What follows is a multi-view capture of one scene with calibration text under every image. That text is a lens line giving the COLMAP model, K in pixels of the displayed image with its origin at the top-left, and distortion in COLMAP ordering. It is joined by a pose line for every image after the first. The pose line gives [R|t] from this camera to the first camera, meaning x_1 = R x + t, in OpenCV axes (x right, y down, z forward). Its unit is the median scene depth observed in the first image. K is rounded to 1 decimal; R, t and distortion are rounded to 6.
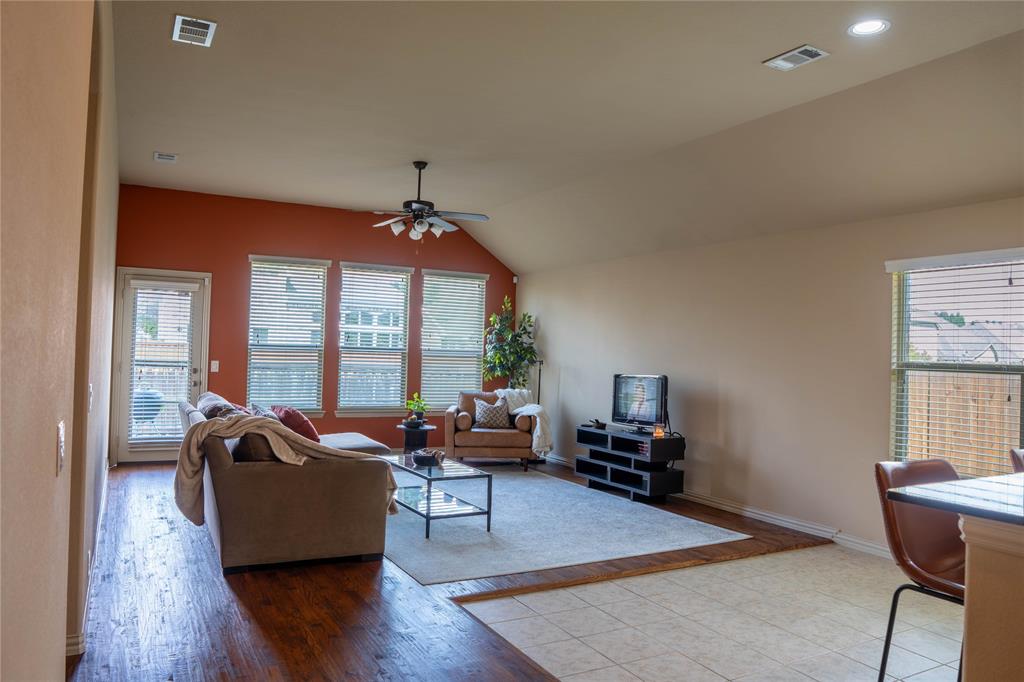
lens RADIAL K [[726.6, 0, 512.0], [0, 726.6, 341.0], [0, 0, 1]] dist [-0.073737, 0.031513]
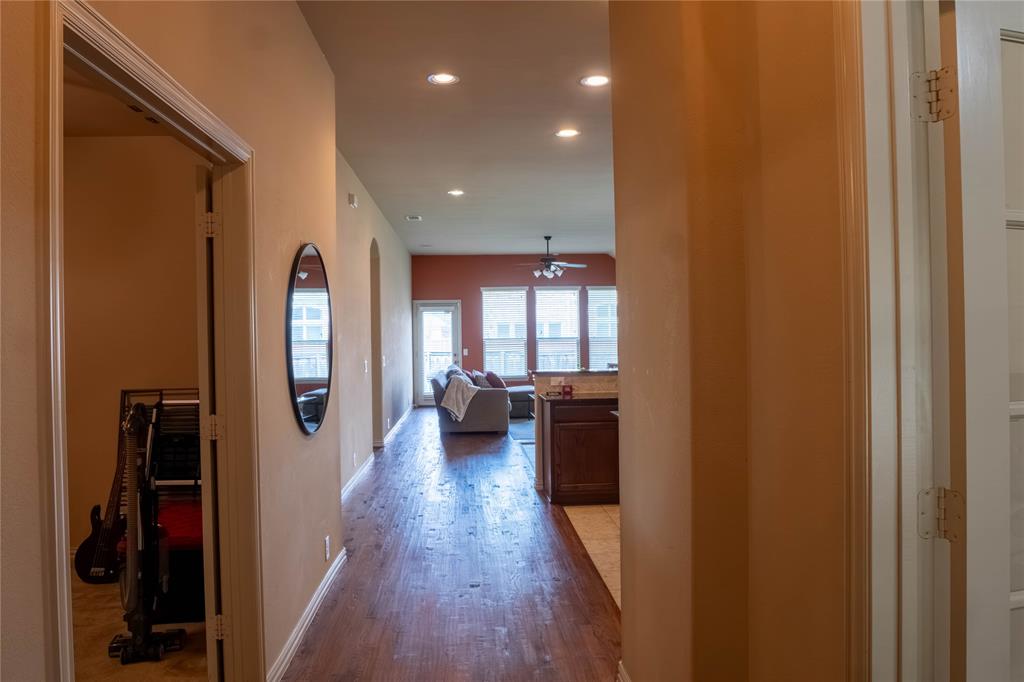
lens RADIAL K [[726.6, 0, 512.0], [0, 726.6, 341.0], [0, 0, 1]] dist [-0.073737, 0.031513]
pose [[0.906023, -0.042245, -0.421114, 0.447391], [0.049322, 0.998765, 0.005924, 0.002889], [0.420344, -0.026138, 0.906988, -0.578614]]
